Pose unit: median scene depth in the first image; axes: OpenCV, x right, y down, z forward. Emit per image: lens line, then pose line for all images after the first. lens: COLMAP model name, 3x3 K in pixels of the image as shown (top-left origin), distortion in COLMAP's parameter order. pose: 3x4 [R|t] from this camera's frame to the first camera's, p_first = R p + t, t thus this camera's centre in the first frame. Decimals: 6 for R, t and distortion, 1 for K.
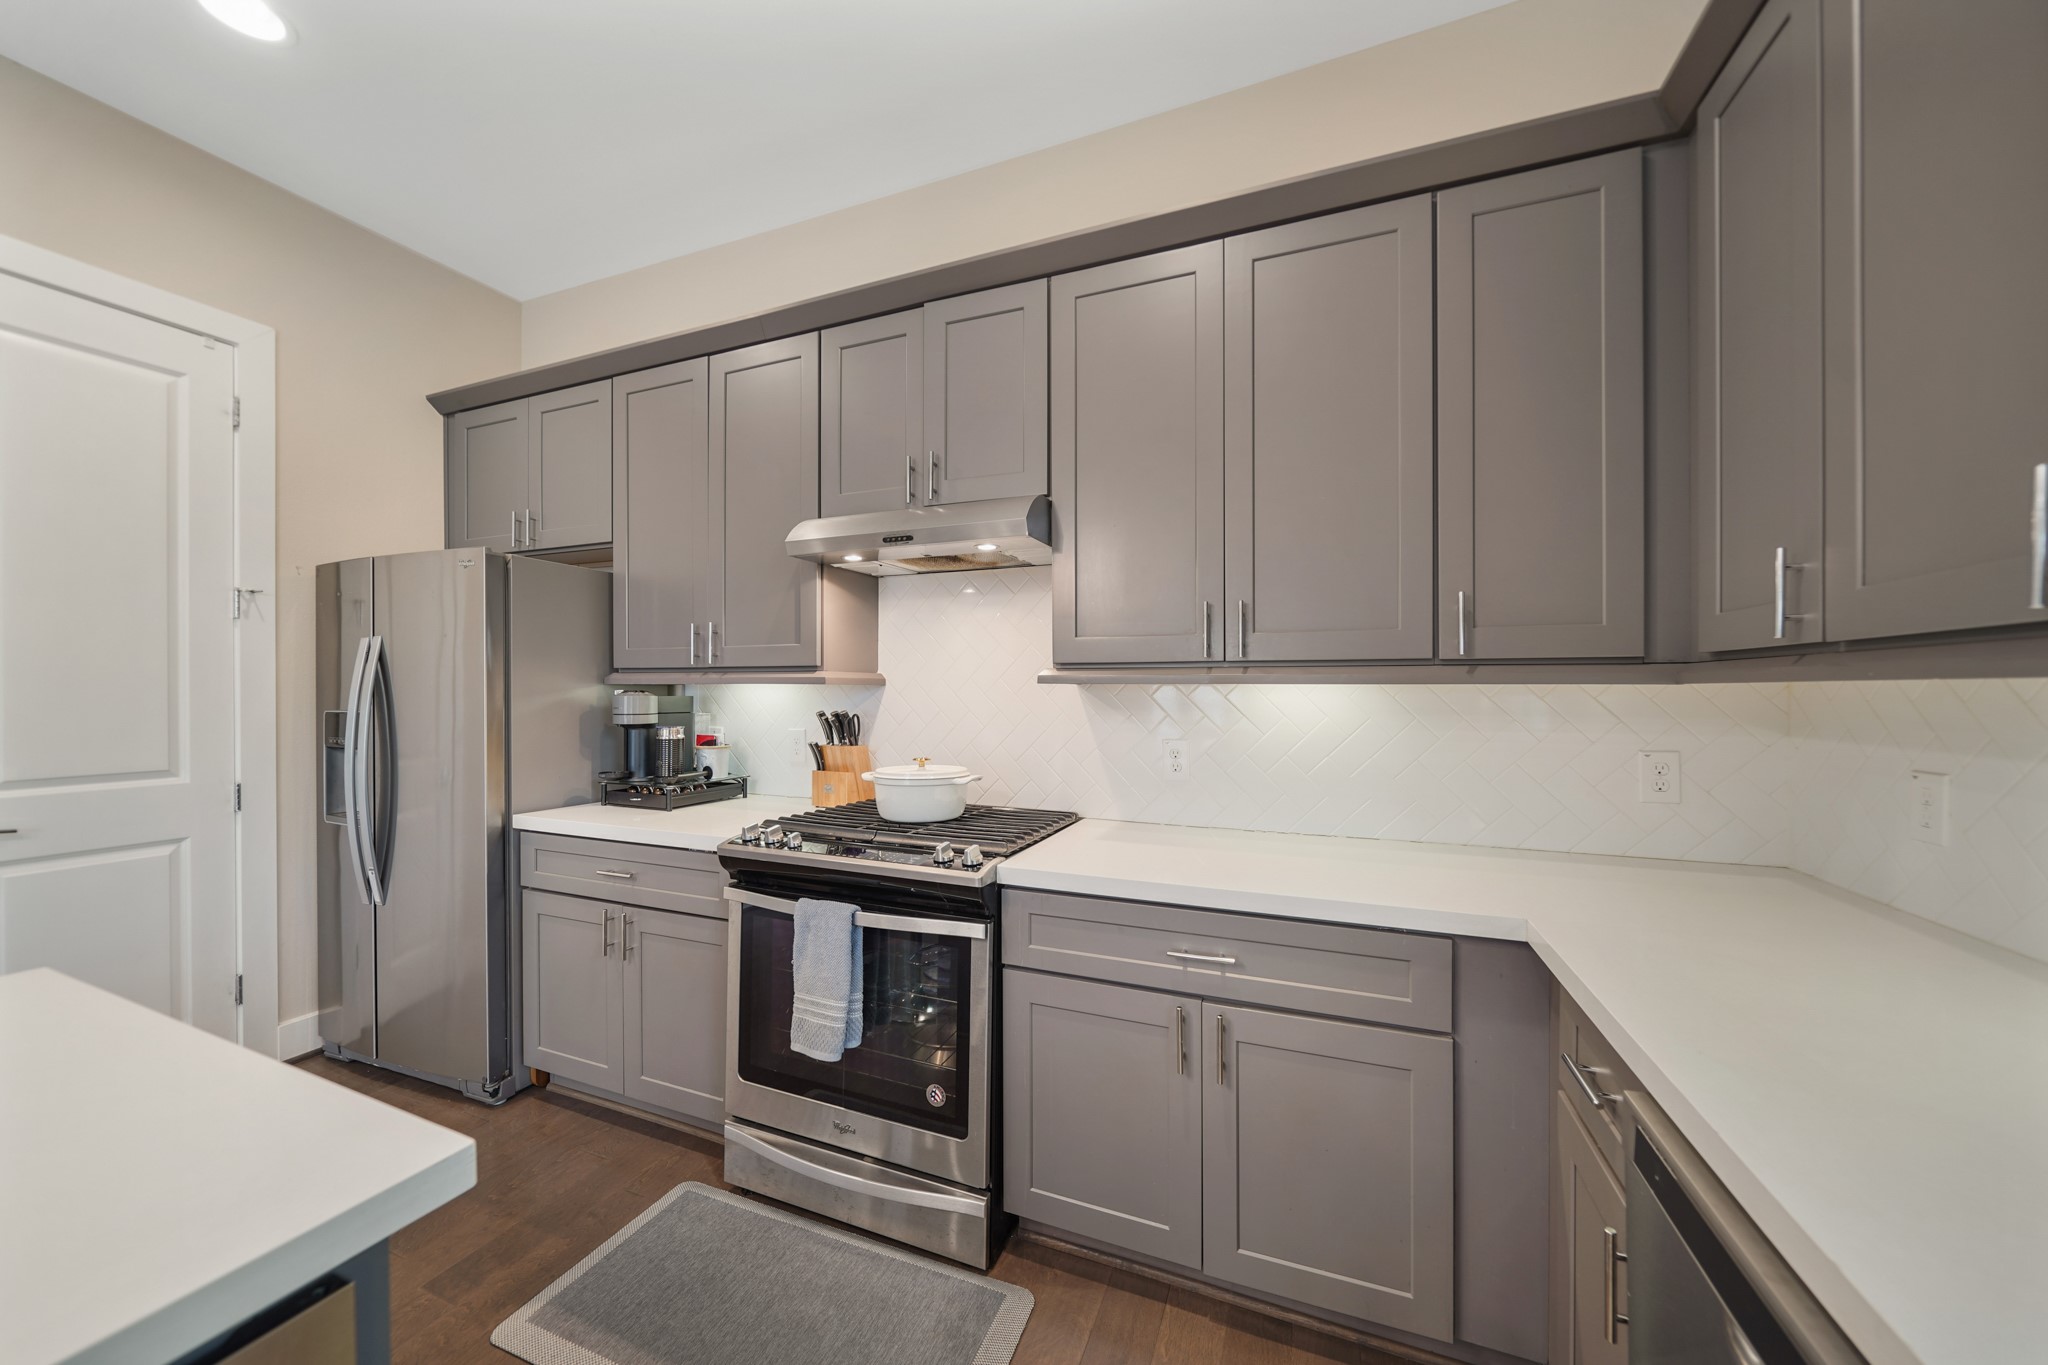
lens RADIAL K [[721.8, 0, 1028.8], [0, 721.8, 689.6], [0, 0, 1]] dist [-0.002732, -0.000208]
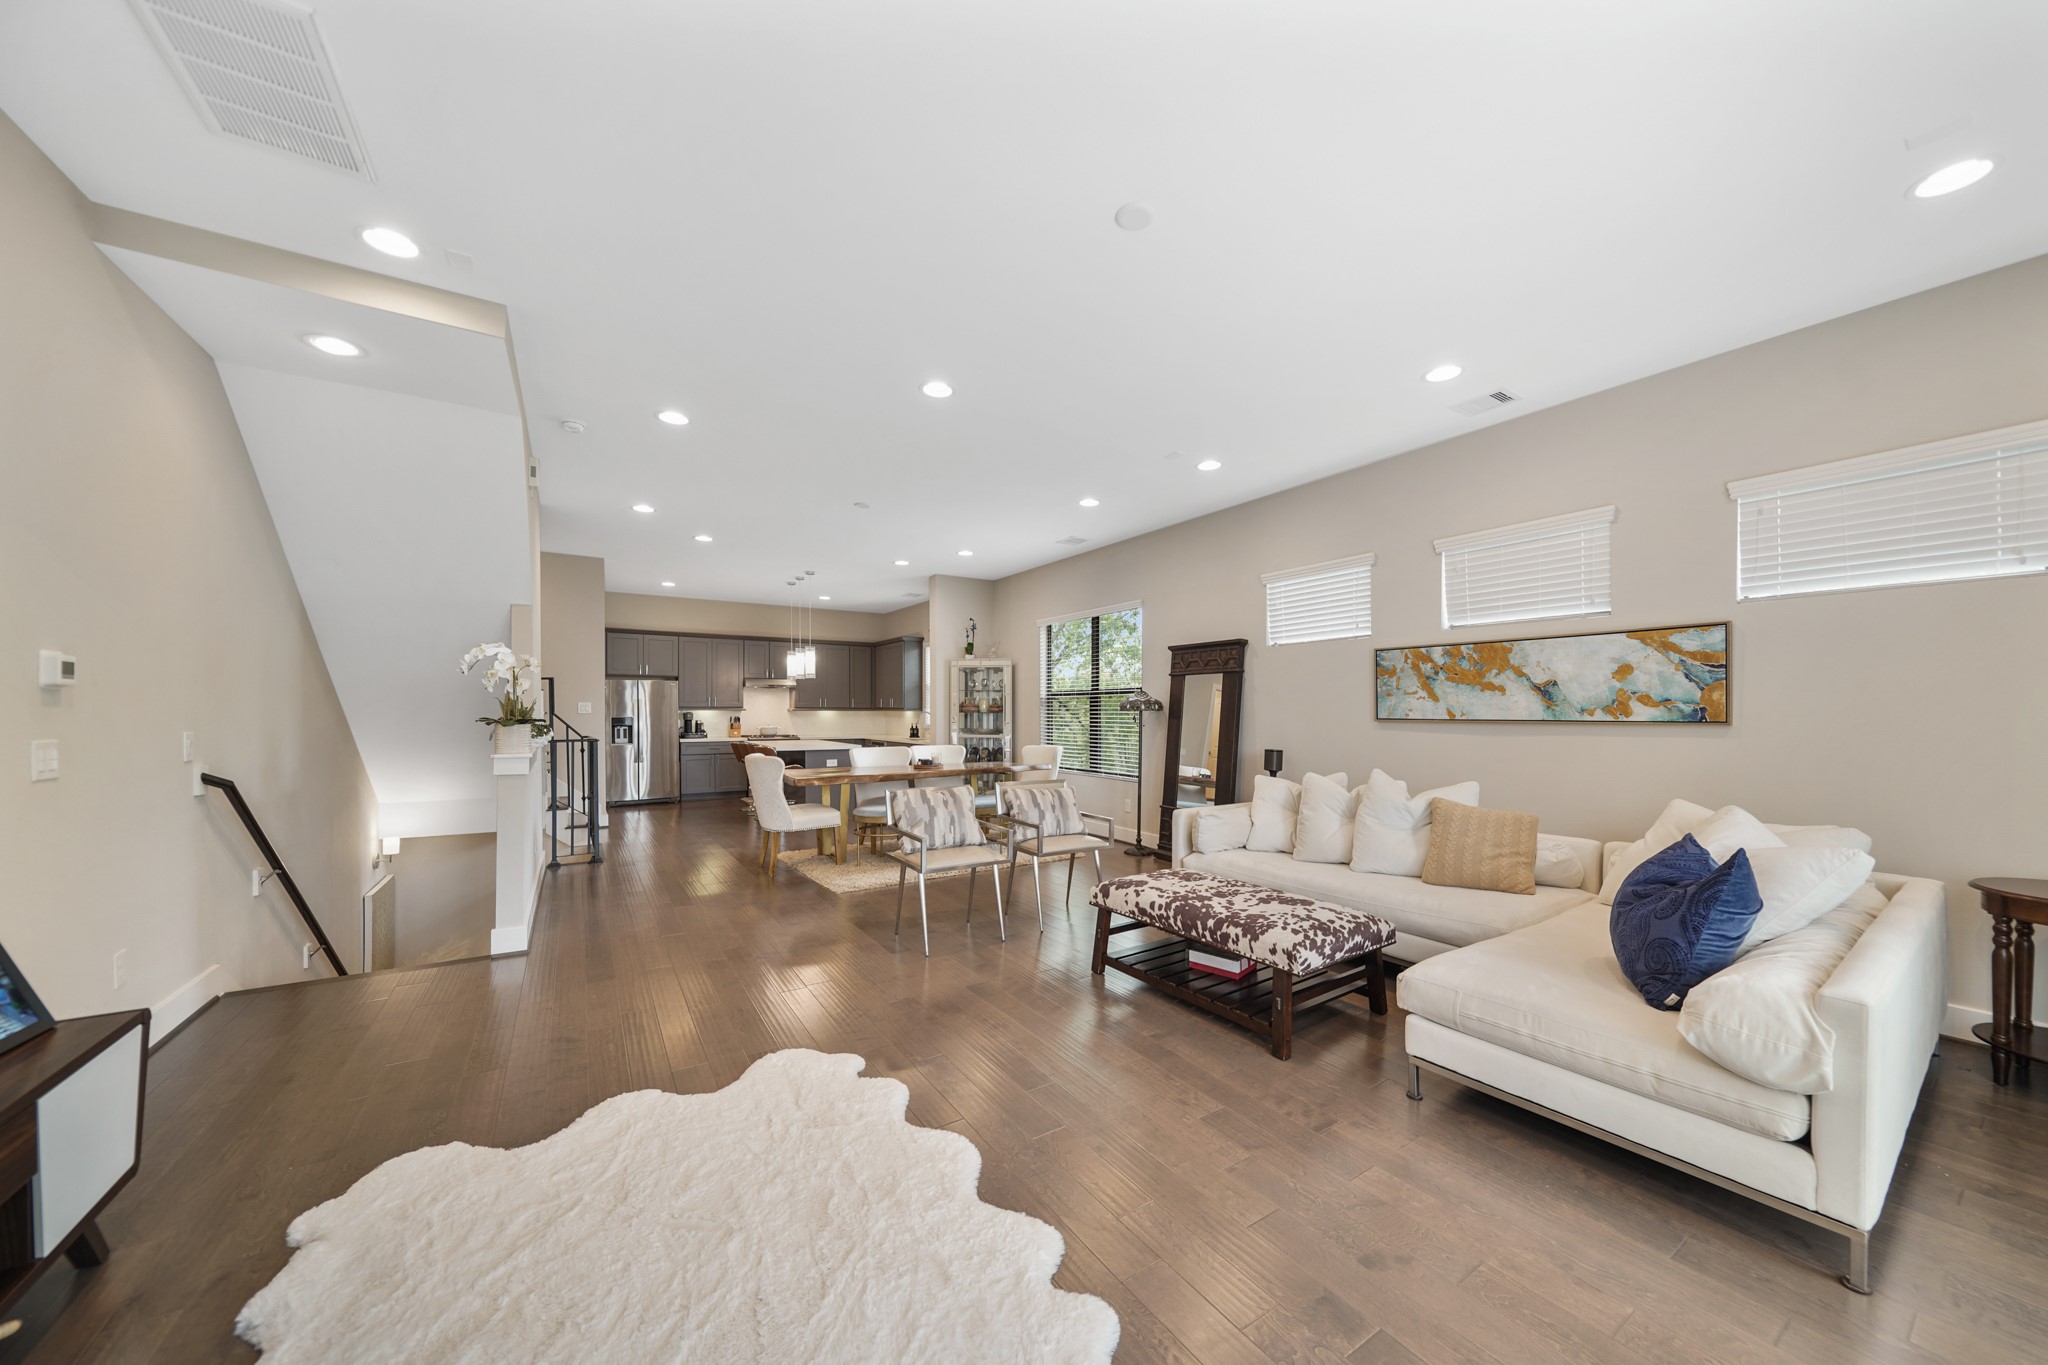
lens RADIAL K [[717.2, 0, 1059.9], [0, 717.2, 722.0], [0, 0, 1]] dist [-0.038345, -0.000067]
pose [[0.554374, -0.010739, 0.832198, -4.088210], [-0.003648, 0.999876, 0.015333, -0.014478], [-0.832260, -0.011536, 0.554266, -4.581086]]
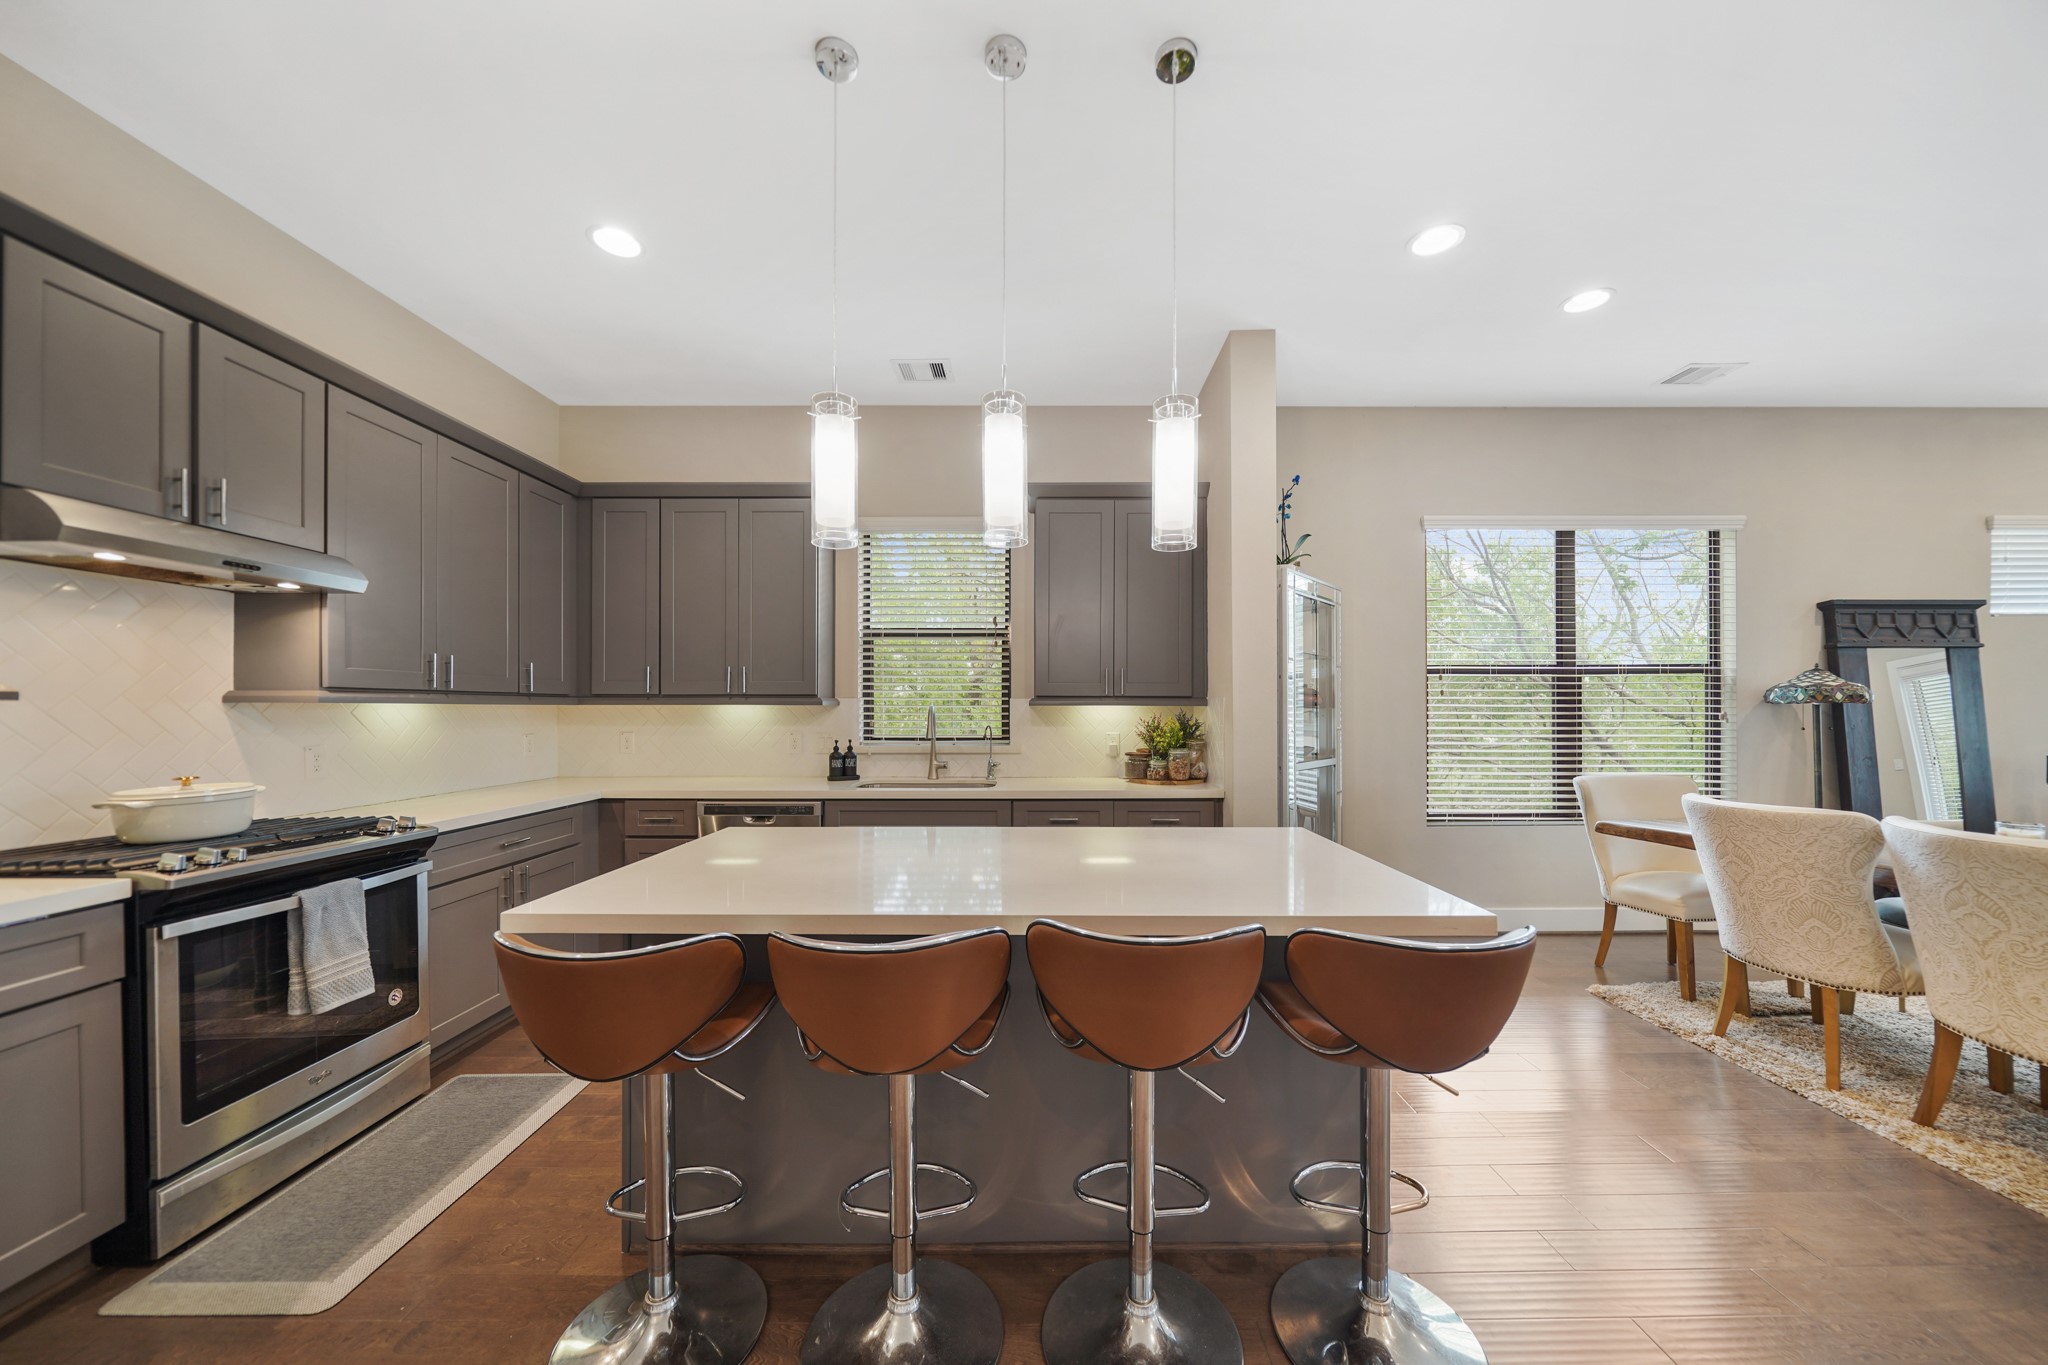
lens RADIAL K [[707.8, 0, 1032.5], [0, 707.8, 708.1], [0, 0, 1]] dist [-0.004497, -0.000194]
pose [[-0.371796, -0.002551, 0.928311, -1.760710], [-0.001331, 0.999997, 0.002215, -0.003908], [-0.928314, -0.000413, -0.371798, 0.339858]]
